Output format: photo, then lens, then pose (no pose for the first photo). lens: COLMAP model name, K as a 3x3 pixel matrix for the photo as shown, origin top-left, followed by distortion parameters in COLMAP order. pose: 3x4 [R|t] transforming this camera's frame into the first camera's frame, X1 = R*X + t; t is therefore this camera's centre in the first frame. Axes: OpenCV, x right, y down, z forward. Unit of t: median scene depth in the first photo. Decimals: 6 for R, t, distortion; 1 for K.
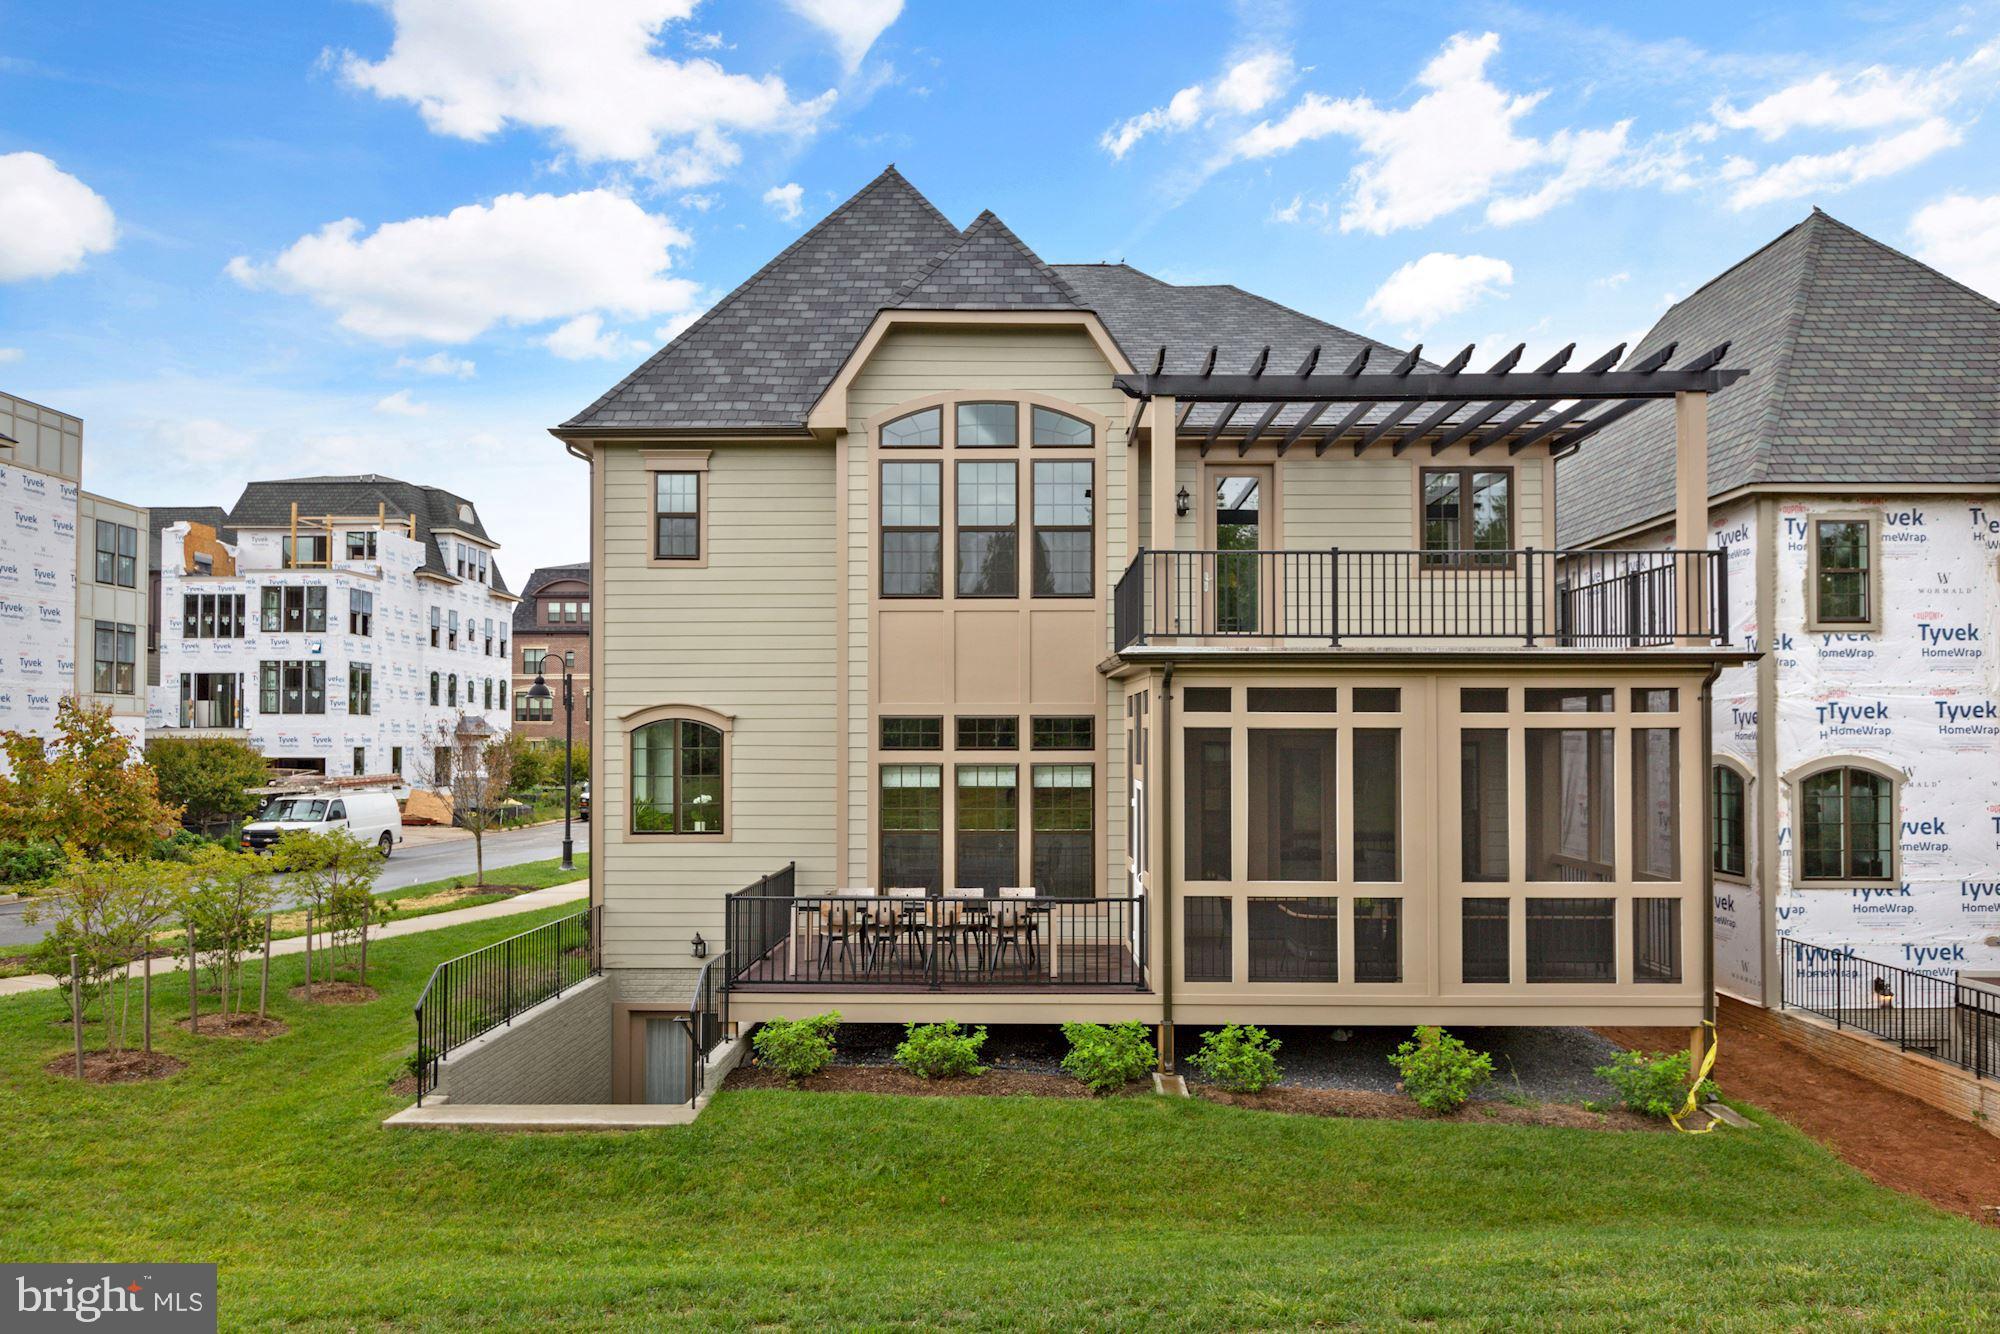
lens RADIAL K [[1263.4, 0, 1002.5], [0, 1263.4, 746.7], [0, 0, 1]] dist [0.019724, 0.000358]
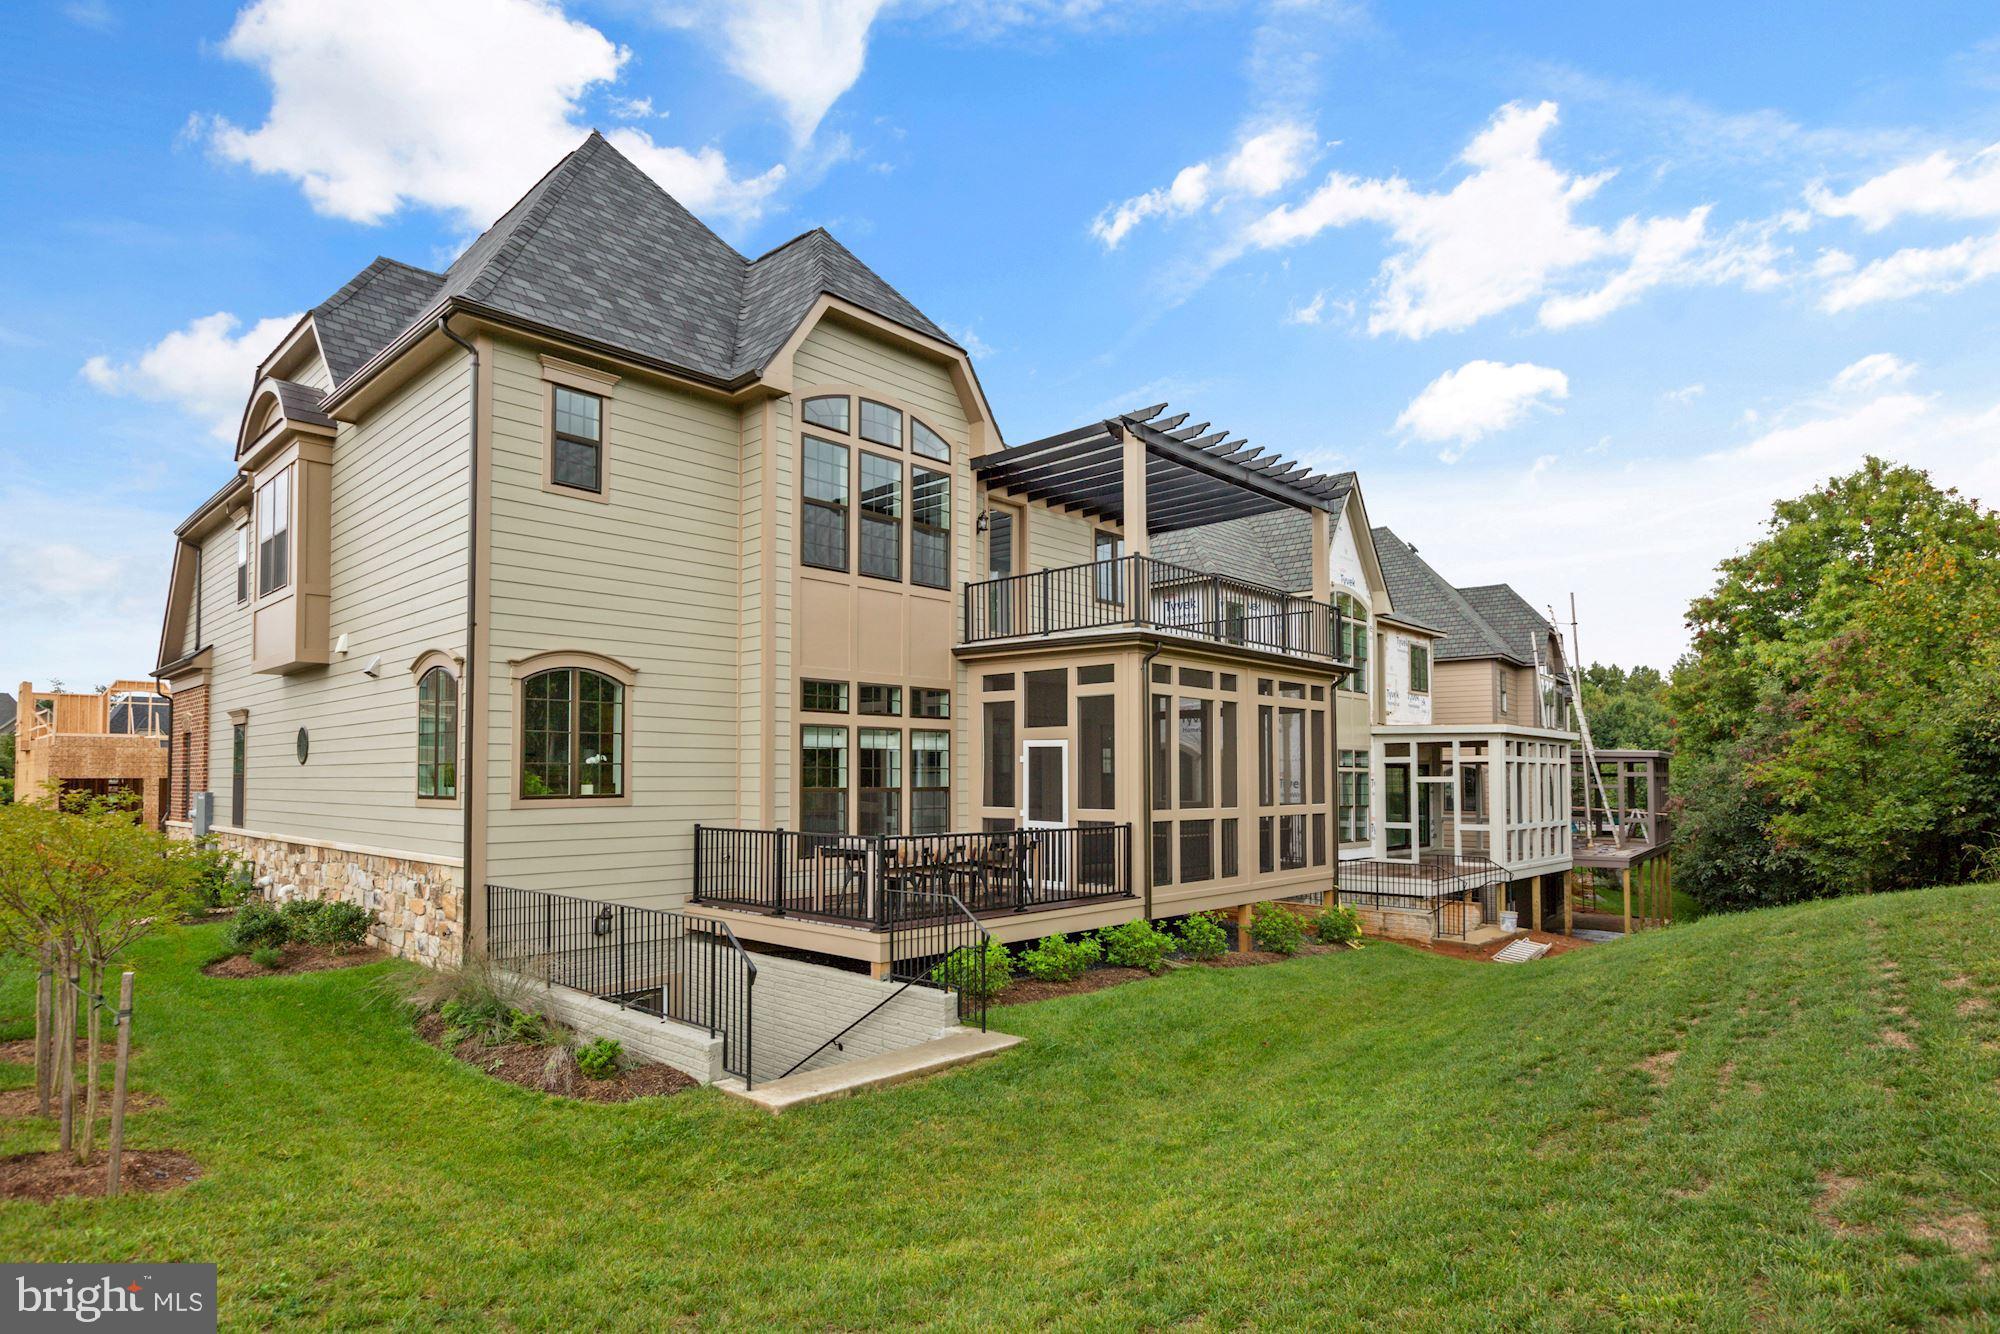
lens RADIAL K [[1054.4, 0, 1000.9], [0, 1054.4, 746.4], [0, 0, 1]] dist [0.037265, 0.000056]
pose [[0.687317, 0.019334, 0.726100, -0.612791], [0.001098, 0.999617, -0.027656, 0.056046], [-0.726357, 0.019806, 0.687033, 0.286385]]
